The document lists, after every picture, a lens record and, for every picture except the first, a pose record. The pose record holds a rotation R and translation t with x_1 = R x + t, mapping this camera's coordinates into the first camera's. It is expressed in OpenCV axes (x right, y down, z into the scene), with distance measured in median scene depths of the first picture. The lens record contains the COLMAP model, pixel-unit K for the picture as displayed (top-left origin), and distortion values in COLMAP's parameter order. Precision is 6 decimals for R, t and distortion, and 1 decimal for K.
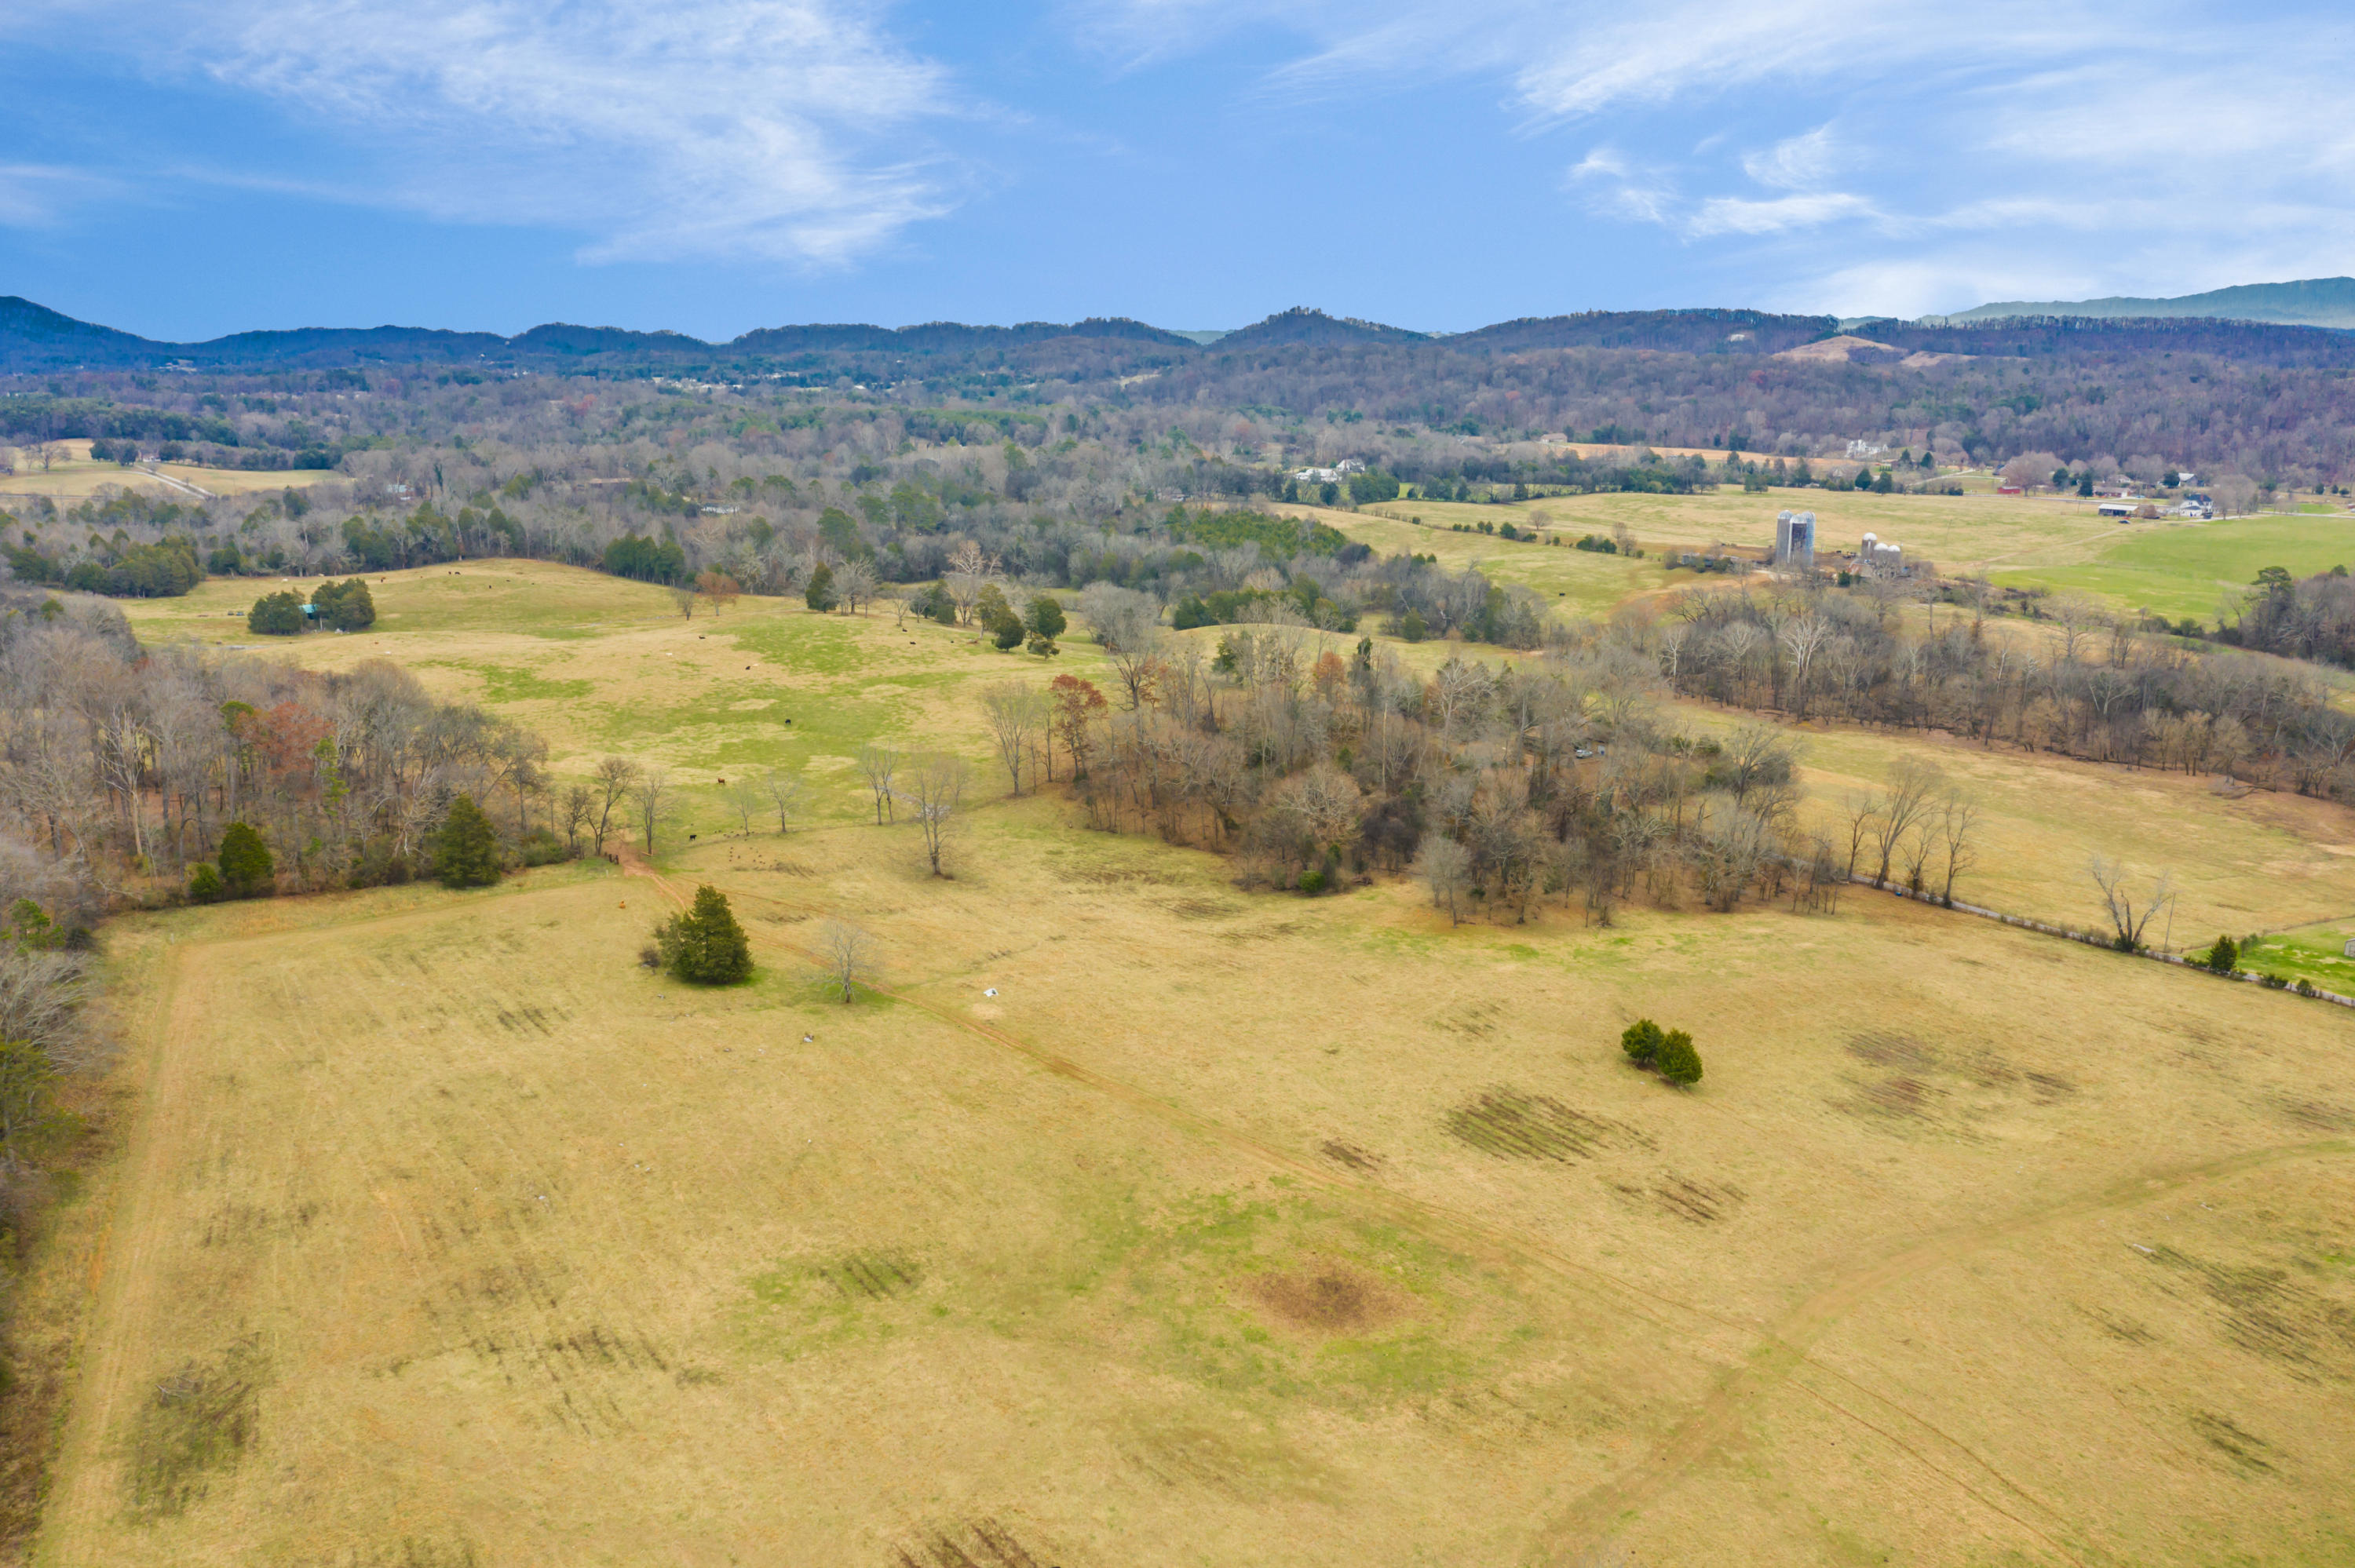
lens RADIAL K [[1845.5, 0, 1169.6], [0, 1845.5, 822.0], [0, 0, 1]] dist [-0.008114, 0.009065]
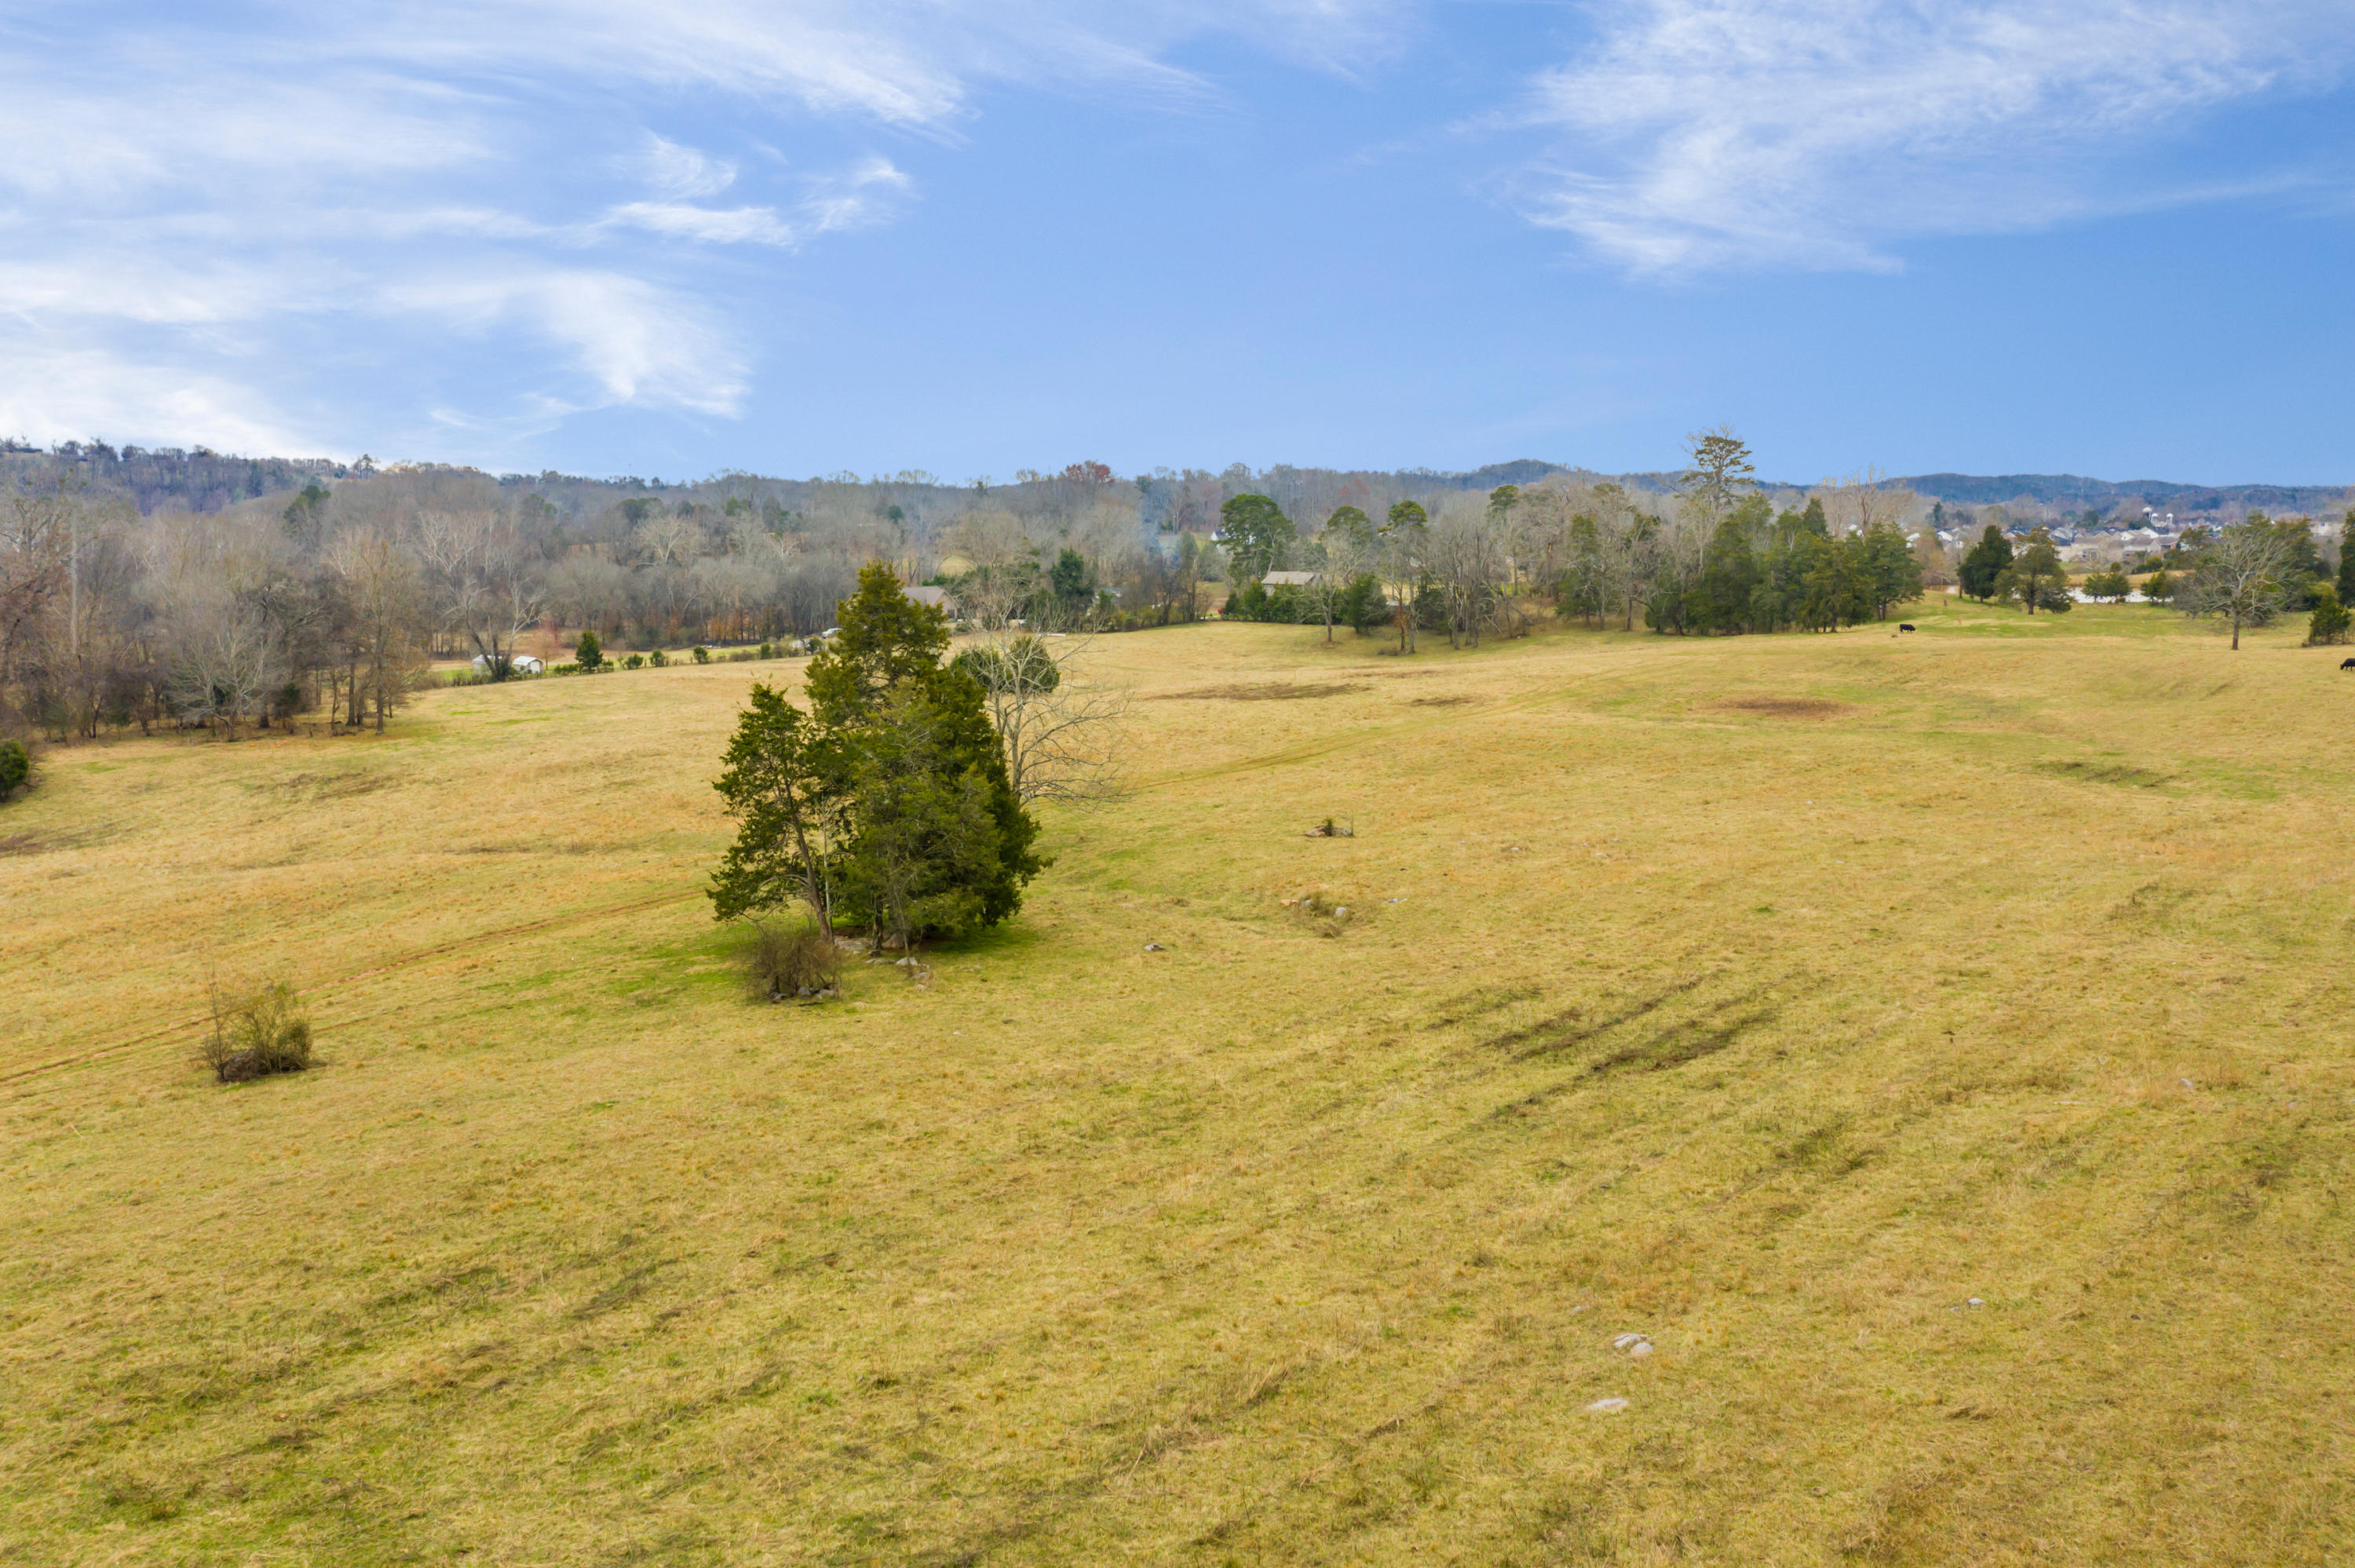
lens RADIAL K [[1845.5, 0, 1169.6], [0, 1845.5, 822.0], [0, 0, 1]] dist [-0.008114, 0.009065]
pose [[-0.264730, -0.148860, 0.952764, -0.258558], [0.243580, 0.945653, 0.215429, 0.012276], [-0.933053, 0.289104, -0.214083, 0.526750]]
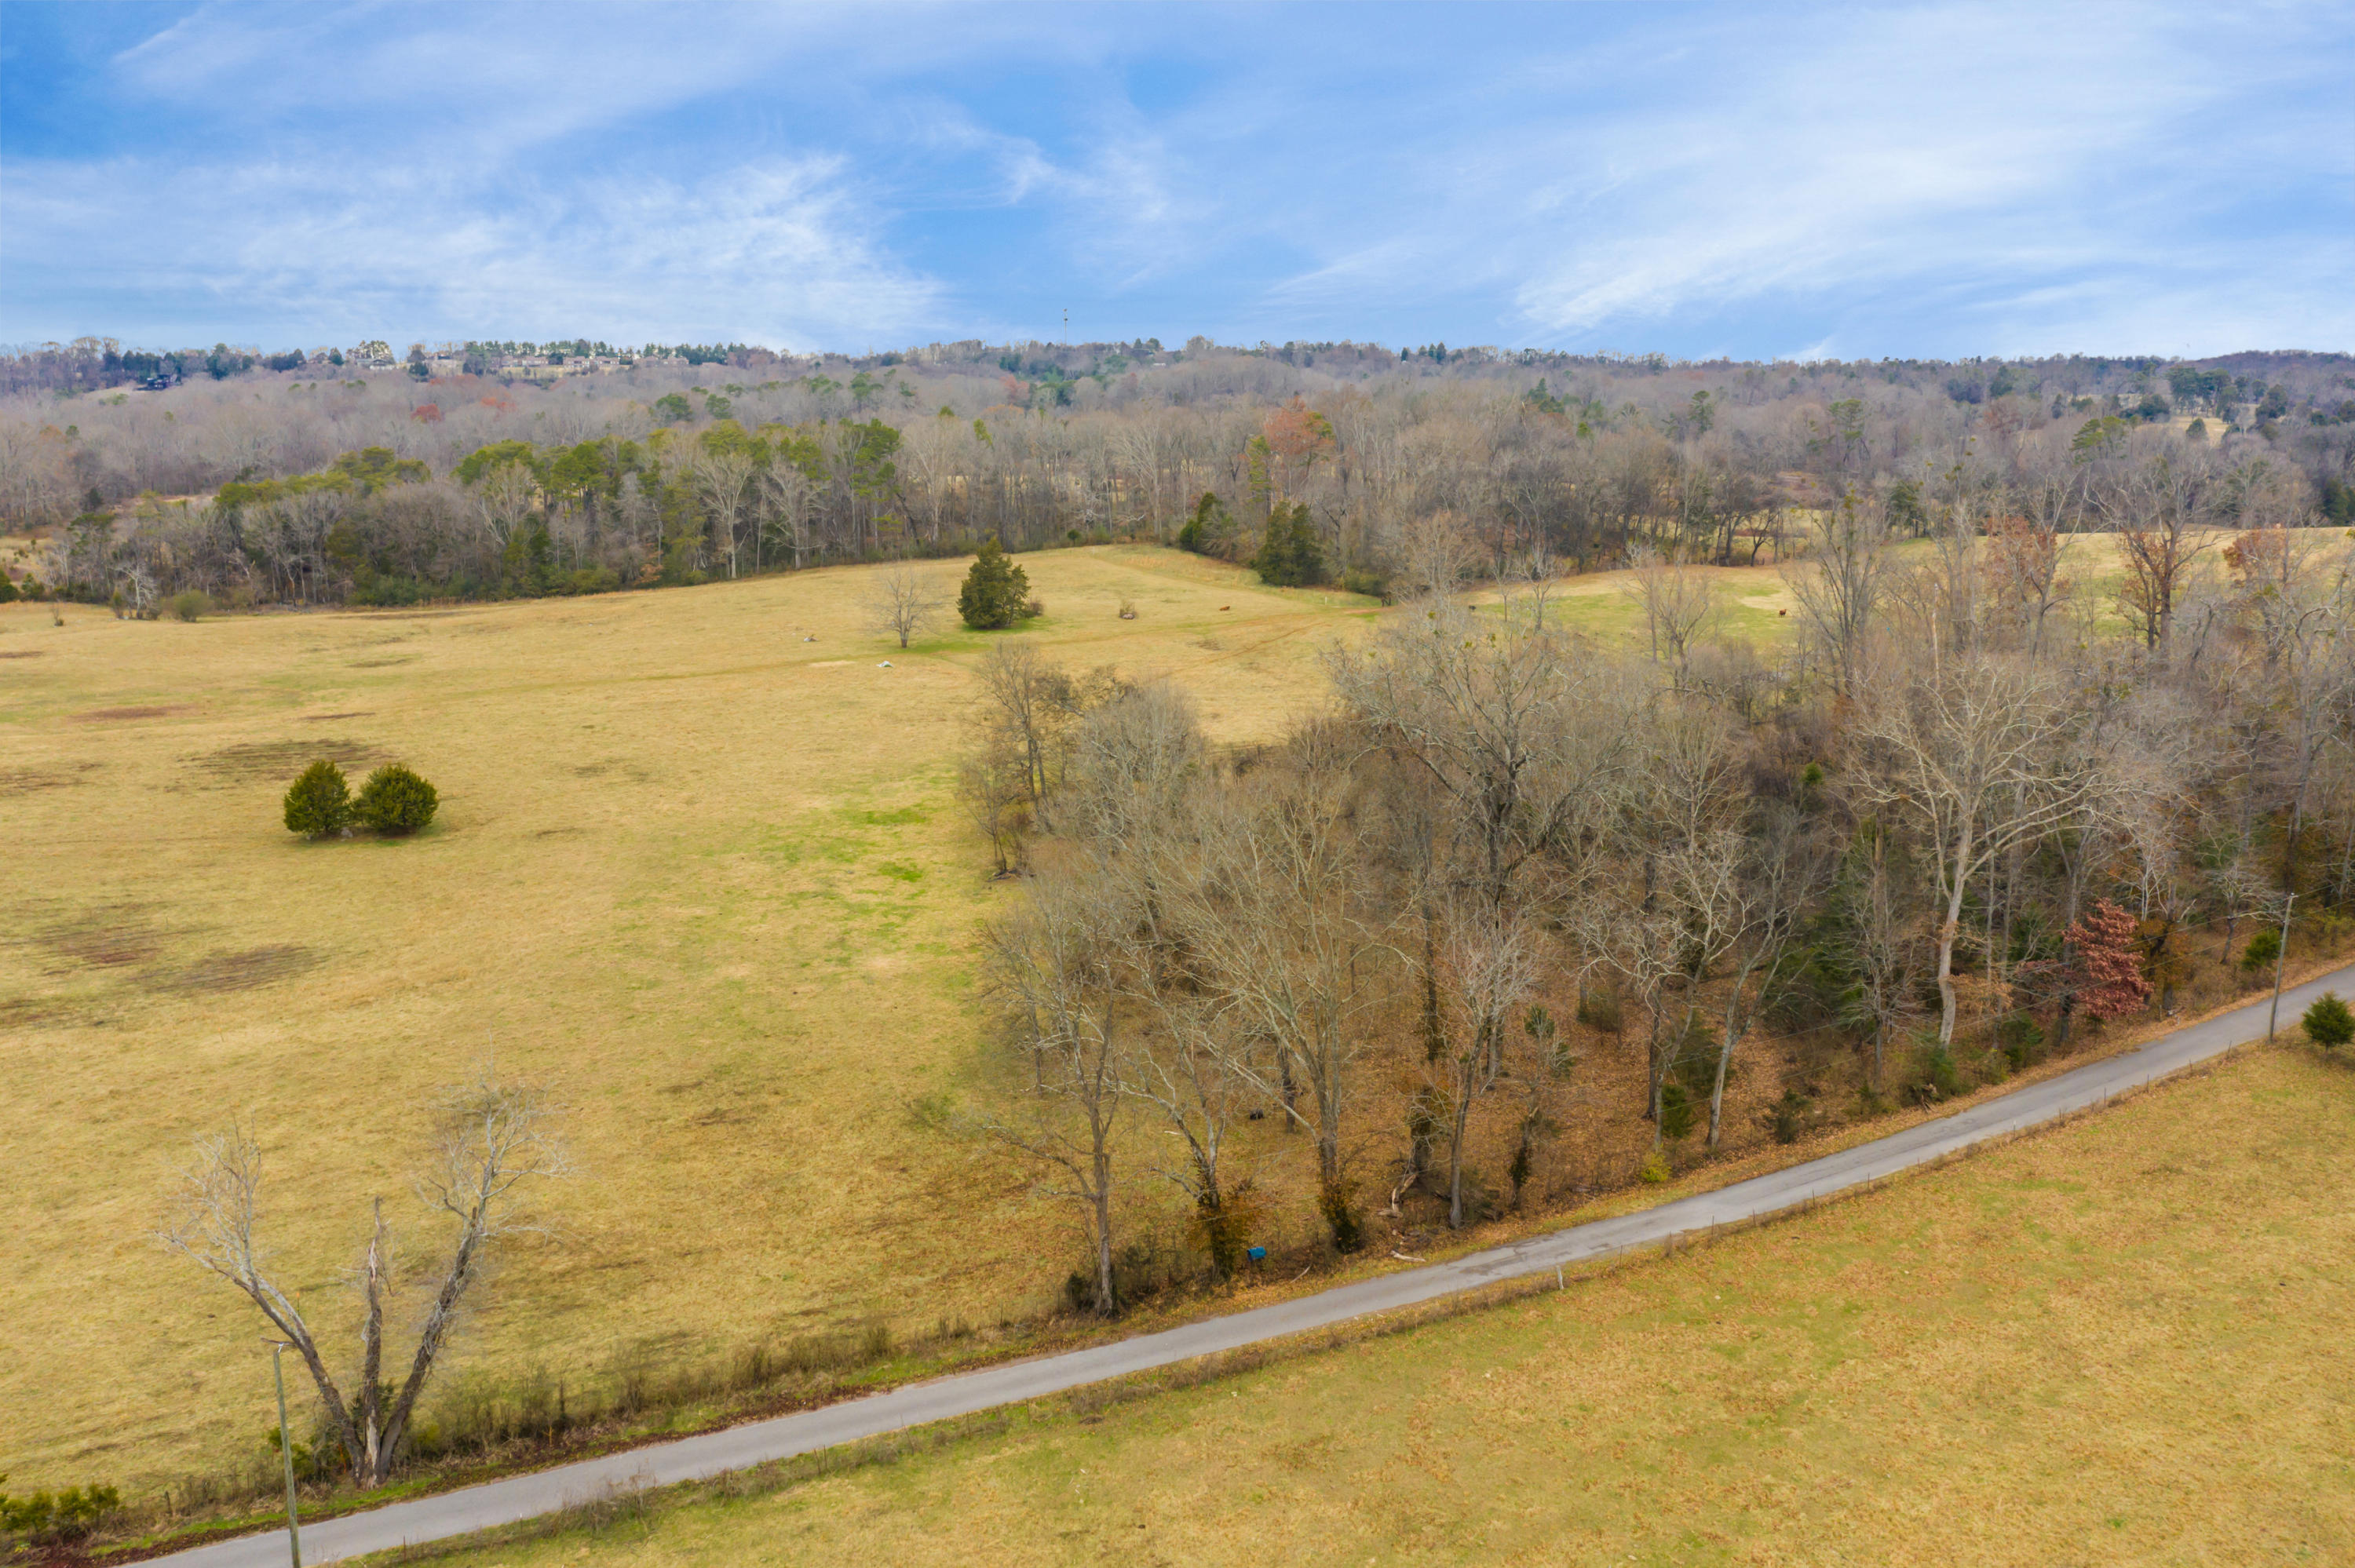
lens RADIAL K [[1884.4, 0, 1172.6], [0, 1884.4, 710.4], [0, 0, 1]] dist [-0.004055, -0.002872]
pose [[-0.187568, 0.153362, -0.970205, 0.428368], [-0.233629, 0.952424, 0.195719, -0.058443], [0.954063, 0.263379, -0.142814, 0.658187]]
